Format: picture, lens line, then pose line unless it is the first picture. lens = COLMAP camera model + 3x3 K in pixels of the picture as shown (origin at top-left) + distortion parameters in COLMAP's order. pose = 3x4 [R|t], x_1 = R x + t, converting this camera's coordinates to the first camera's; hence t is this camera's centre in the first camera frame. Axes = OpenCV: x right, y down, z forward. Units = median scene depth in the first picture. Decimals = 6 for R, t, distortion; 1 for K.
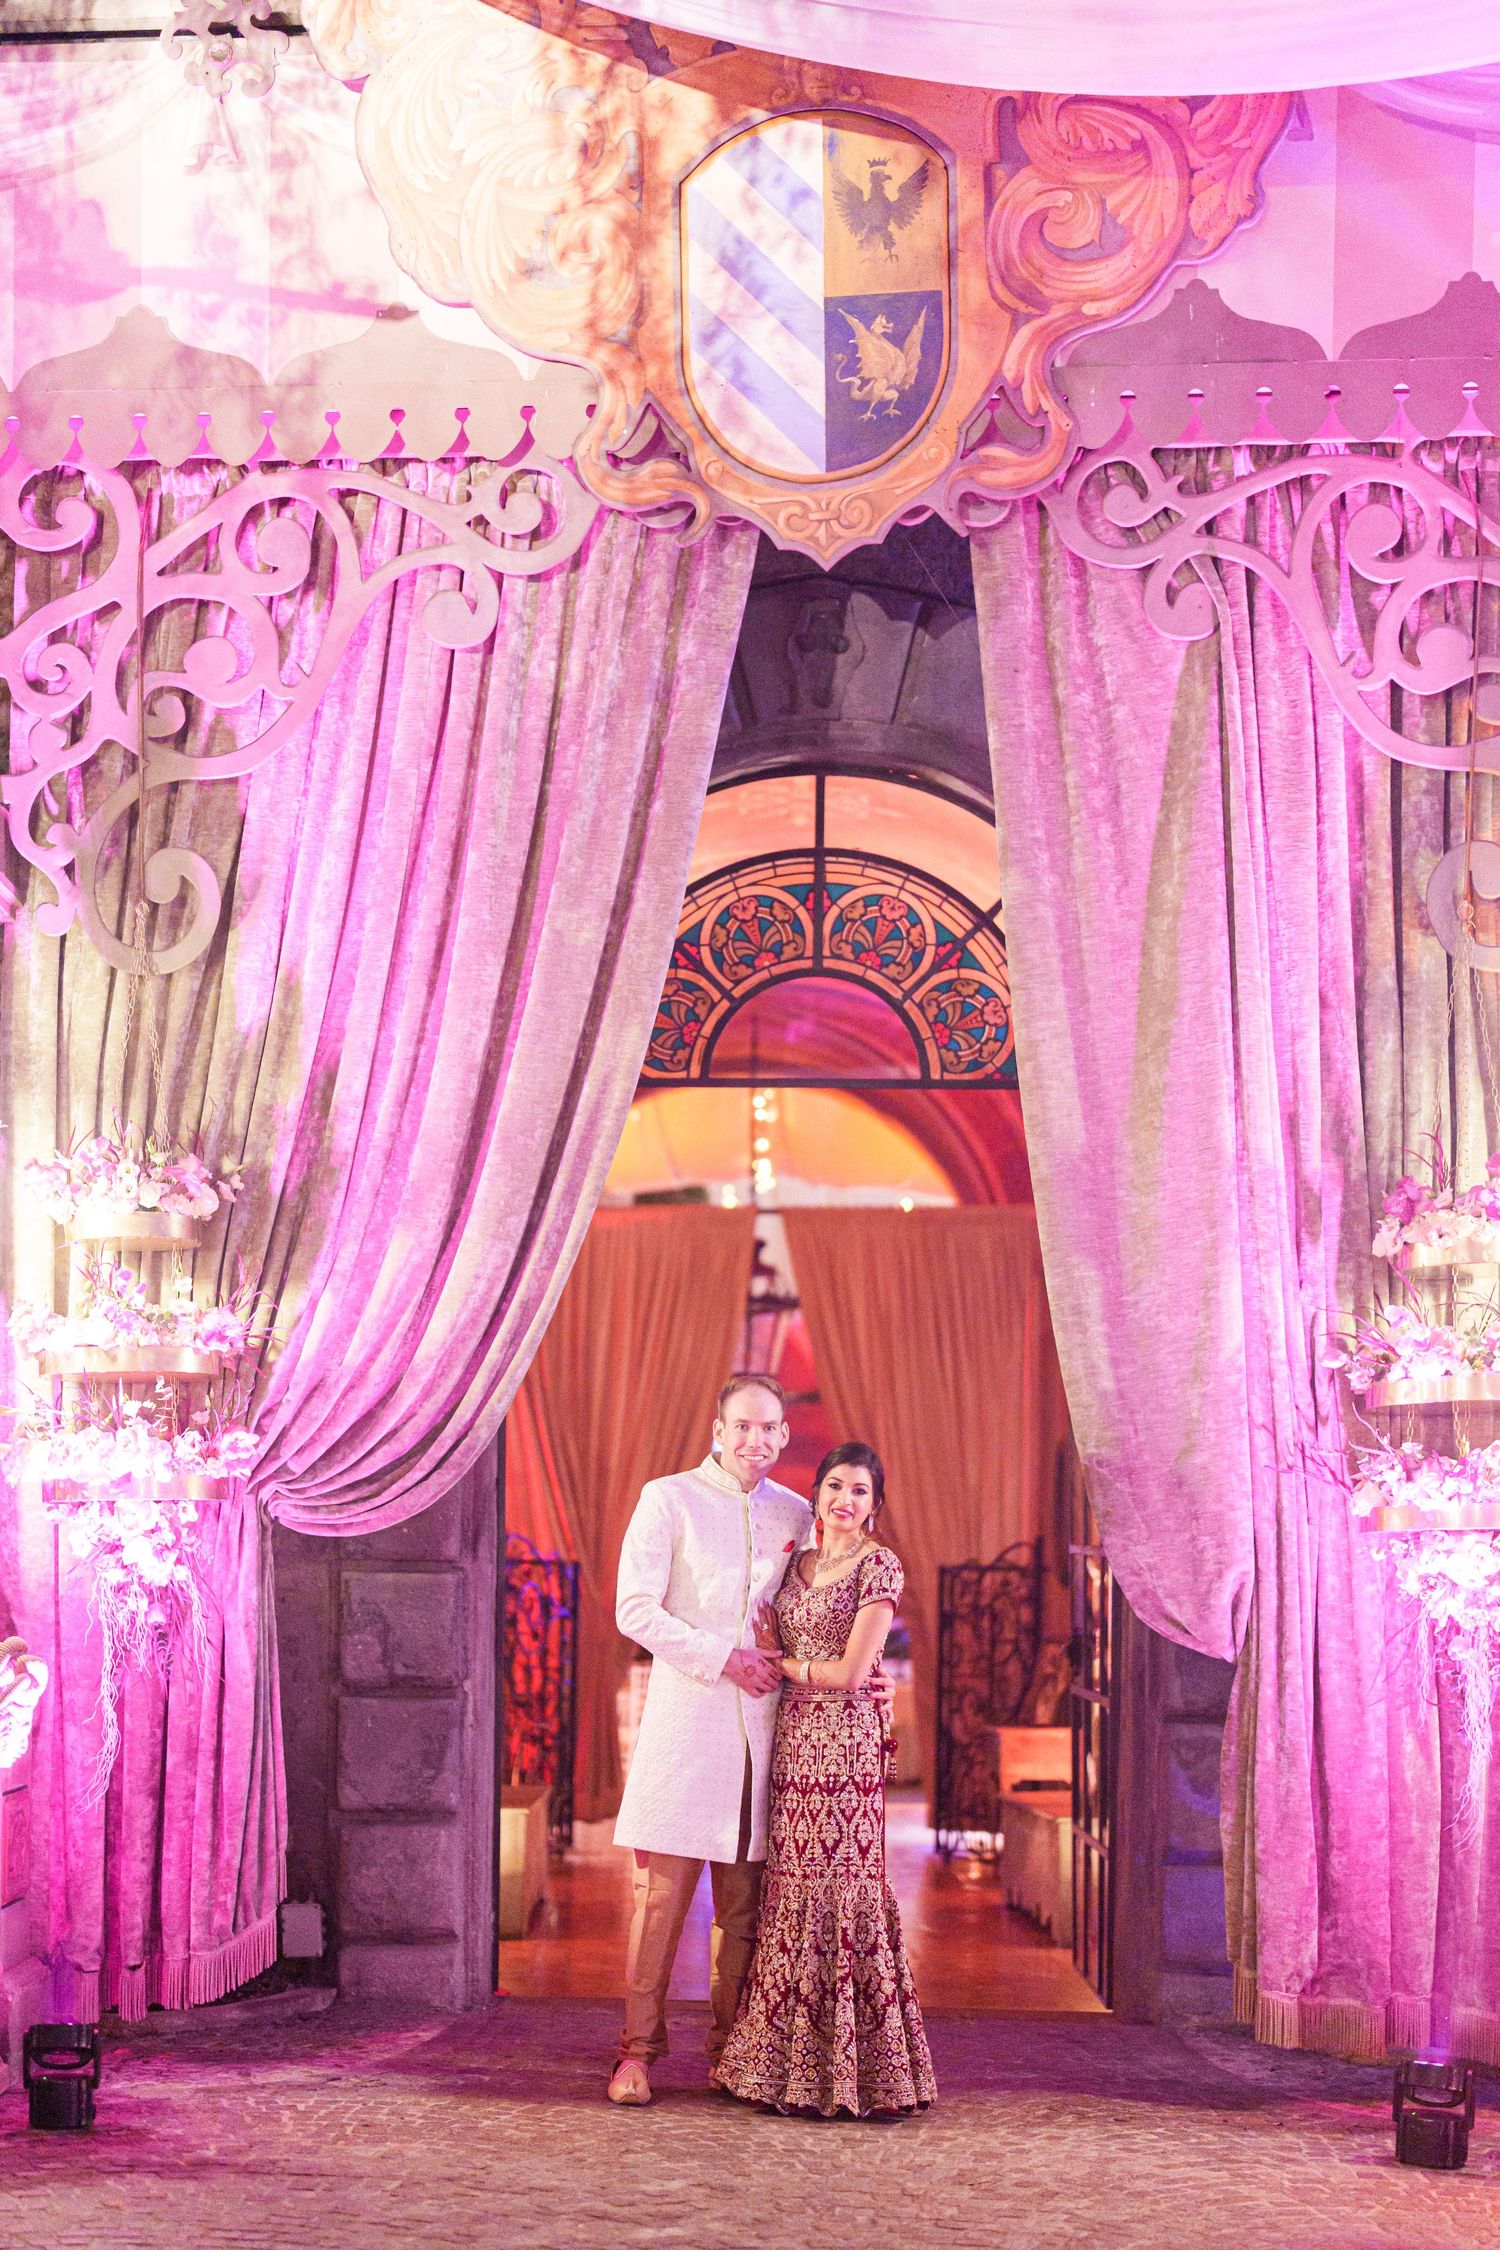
lens RADIAL K [[3201.3, 0, 750.0], [0, 3201.3, 1125.0], [0, 0, 1]] dist [-0.305878, -0.020391]
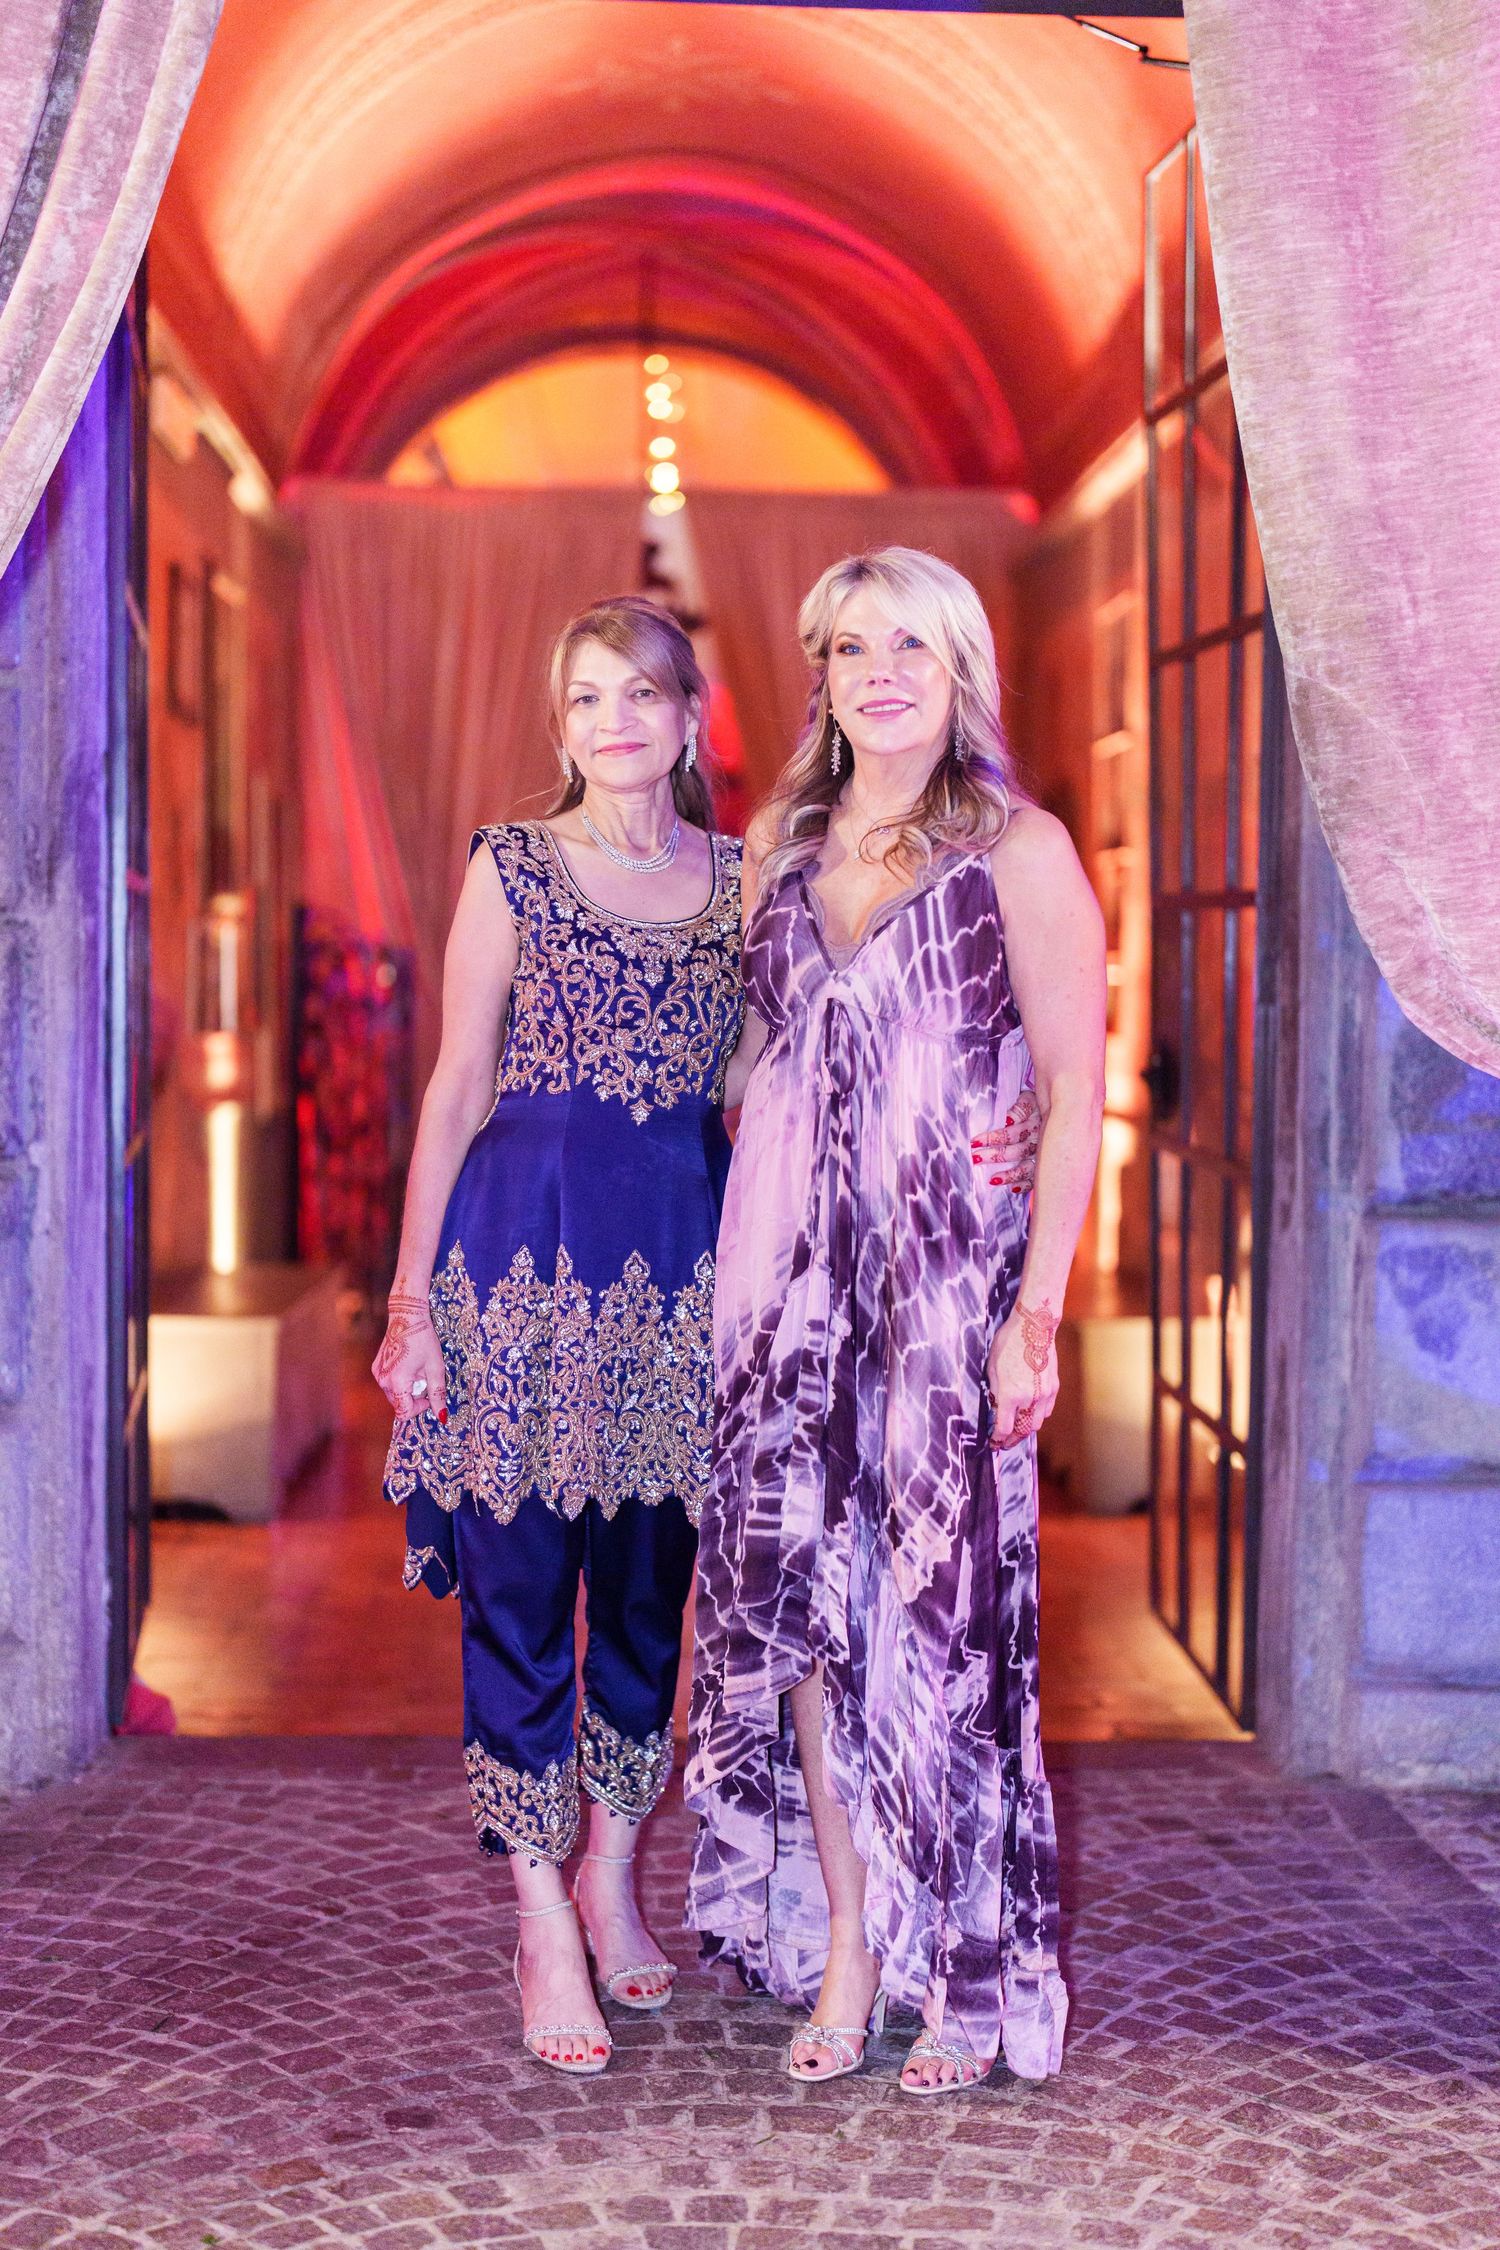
lens RADIAL K [[3197.6, 0, 750.0], [0, 3197.6, 1125.0], [0, 0, 1]] dist [0.094800, -0.070497]
pose [[0.999658, -0.005127, 0.025633, 0.013698], [0.000289, 0.982685, 0.185283, 0.074336], [-0.026139, -0.185212, 0.982351, 0.475706]]
